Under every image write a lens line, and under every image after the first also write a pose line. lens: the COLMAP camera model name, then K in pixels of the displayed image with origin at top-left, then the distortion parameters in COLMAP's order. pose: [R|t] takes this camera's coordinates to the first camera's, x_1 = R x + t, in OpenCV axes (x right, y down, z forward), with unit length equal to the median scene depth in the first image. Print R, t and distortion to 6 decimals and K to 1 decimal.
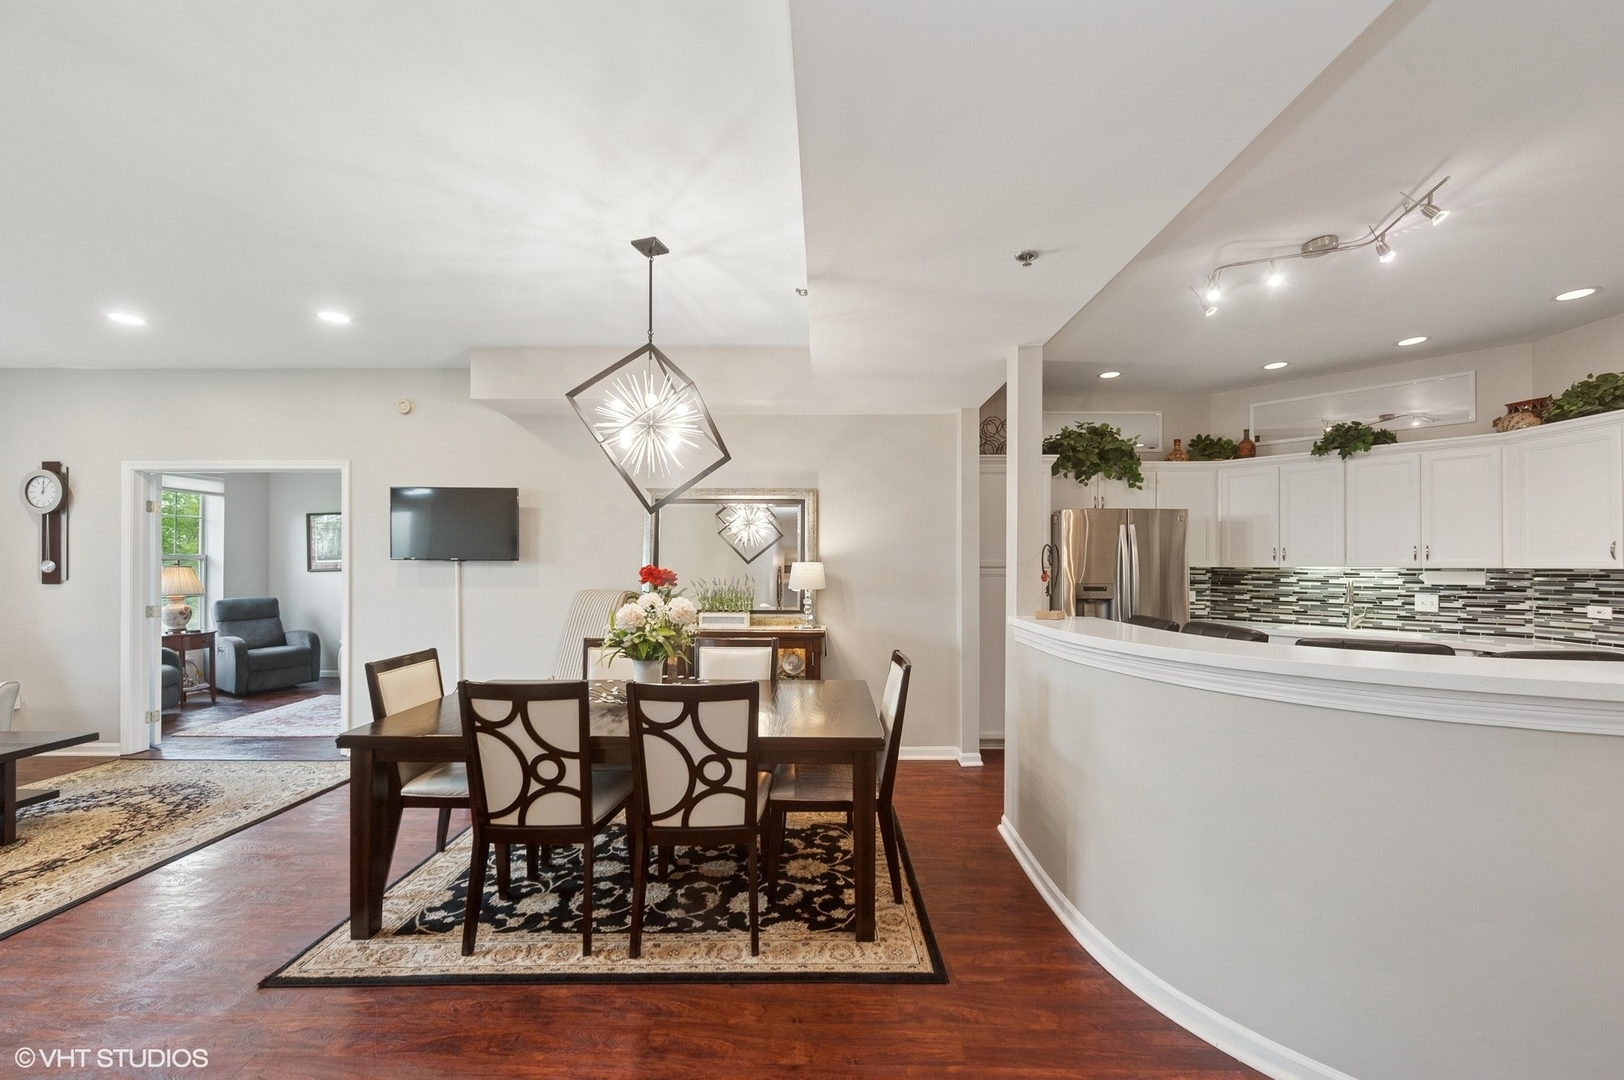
lens RADIAL K [[623.0, 0, 824.3], [0, 623.0, 562.5], [0, 0, 1]] dist [0.000971, -0.001931]
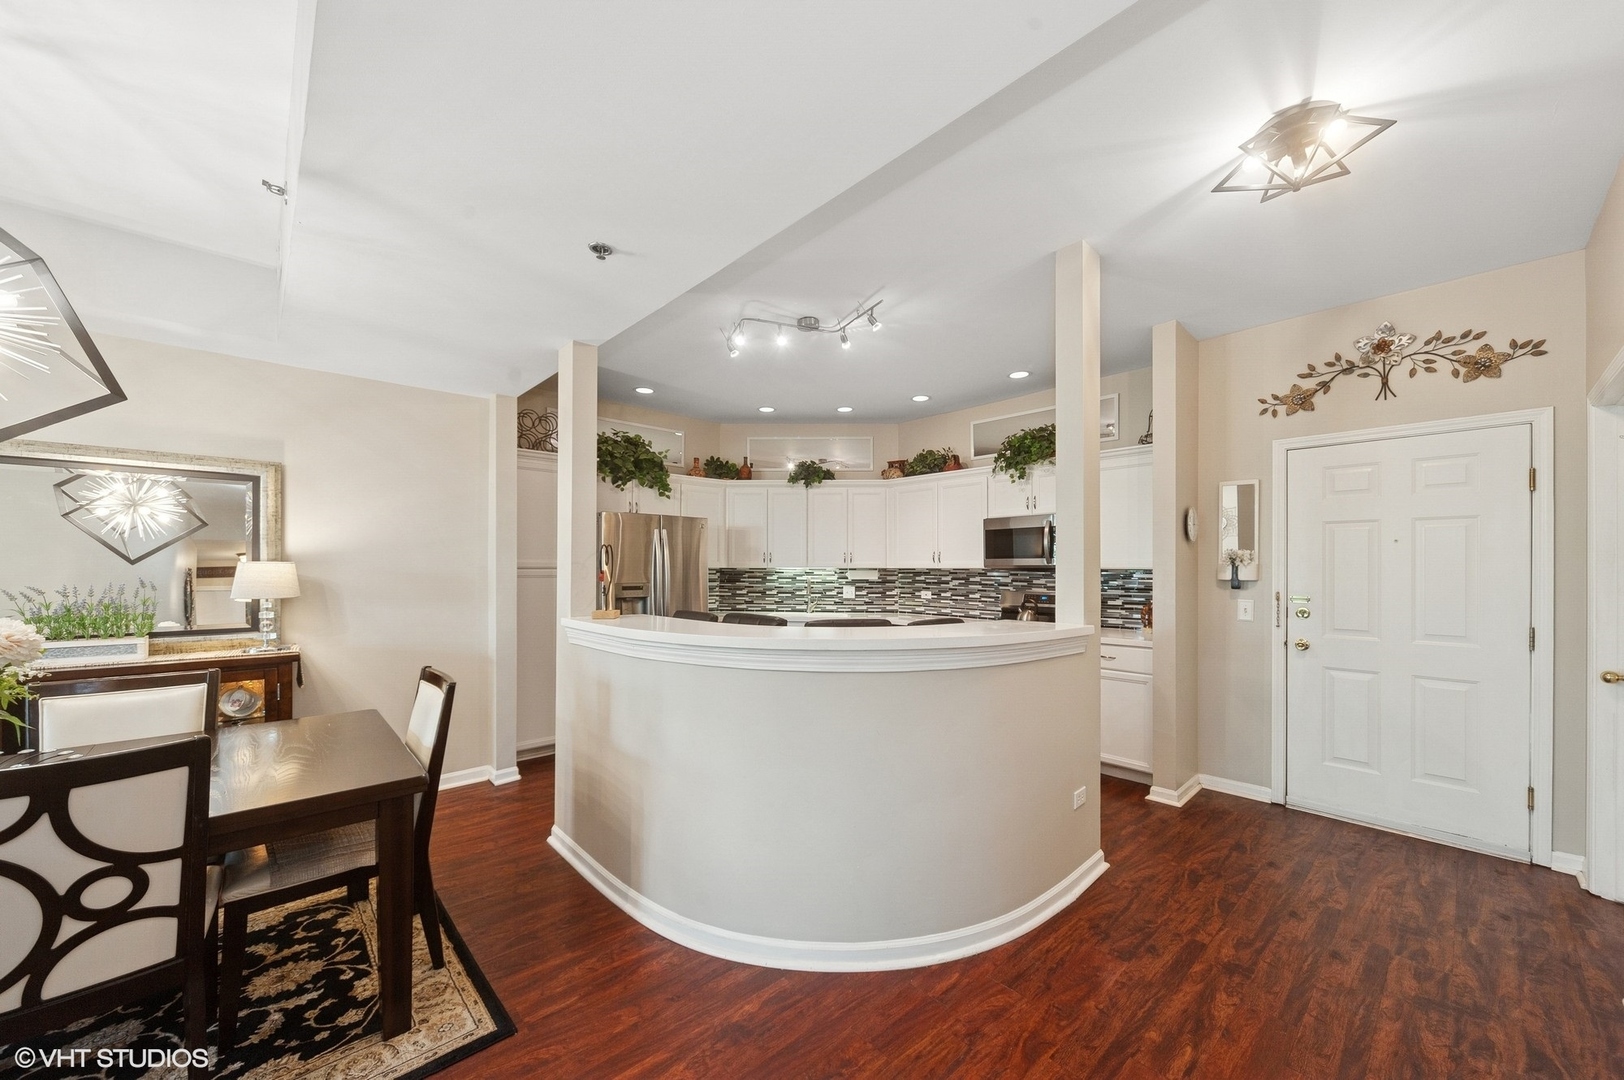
lens RADIAL K [[594.7, 0, 819.5], [0, 594.7, 566.5], [0, 0, 1]] dist [-0.000312, -0.000749]
pose [[0.726989, 0.000445, 0.686649, -0.037311], [-0.002243, 0.999996, 0.001727, 0.003110], [-0.686645, -0.002796, 0.726987, 0.045357]]
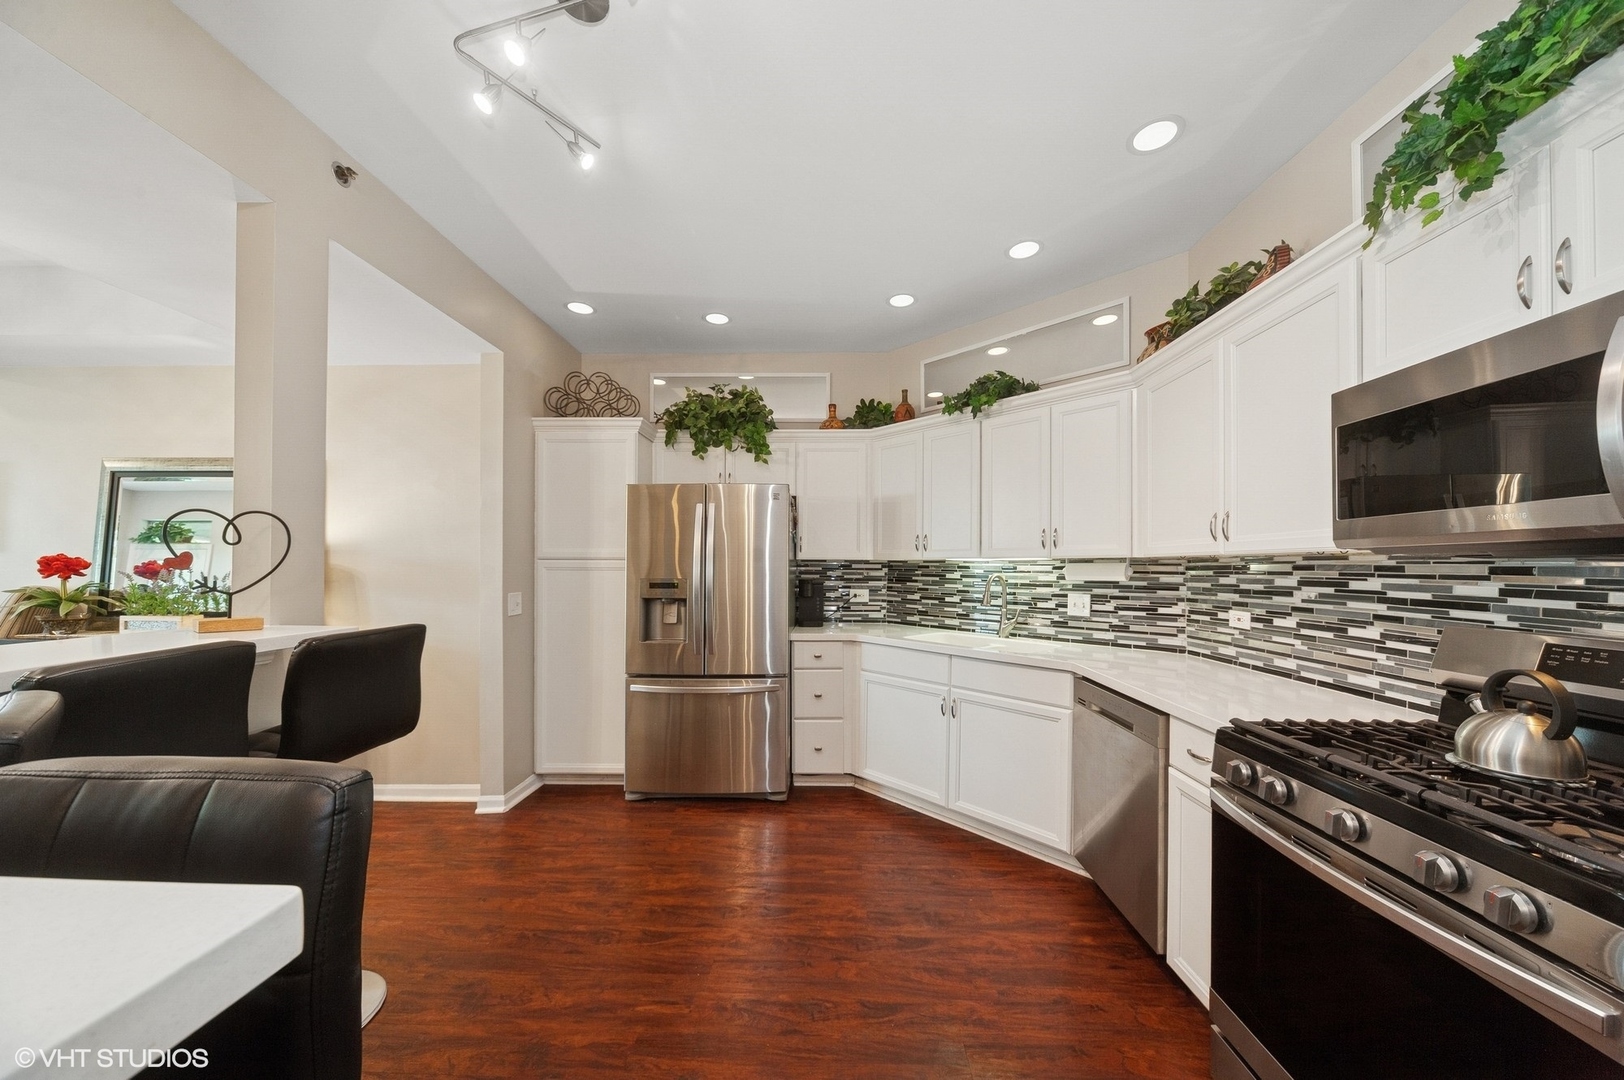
lens RADIAL K [[560.3, 0, 825.7], [0, 560.3, 567.3], [0, 0, 1]] dist [0.000945, 0.000509]
pose [[0.999865, 0.000802, -0.016394, 0.745755], [-0.000751, 0.999995, 0.003112, 0.018963], [0.016396, -0.003100, 0.999861, 0.340791]]
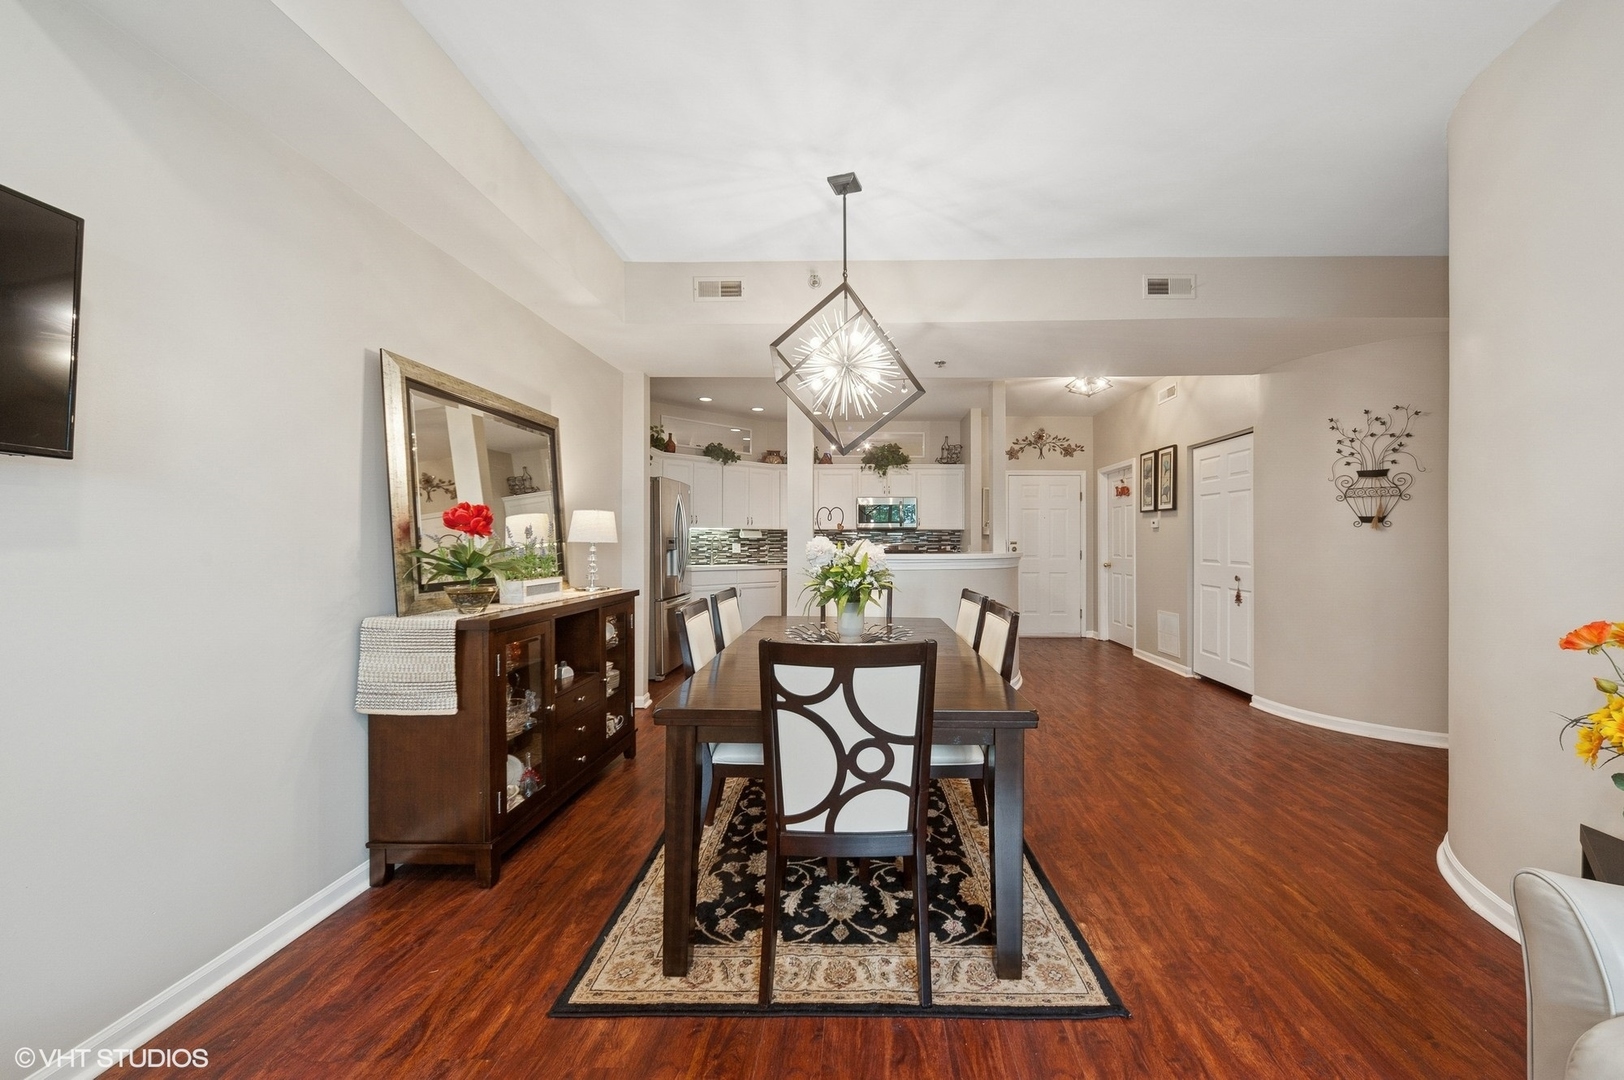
lens RADIAL K [[594.7, 0, 852.6], [0, 594.7, 535.6], [0, 0, 1]] dist [-0.000312, -0.000749]
pose [[0.008387, 0.005264, 0.999951, -0.890961], [-0.004034, 0.999978, -0.005230, 0.039642], [-0.999957, -0.003990, 0.008408, 0.717571]]
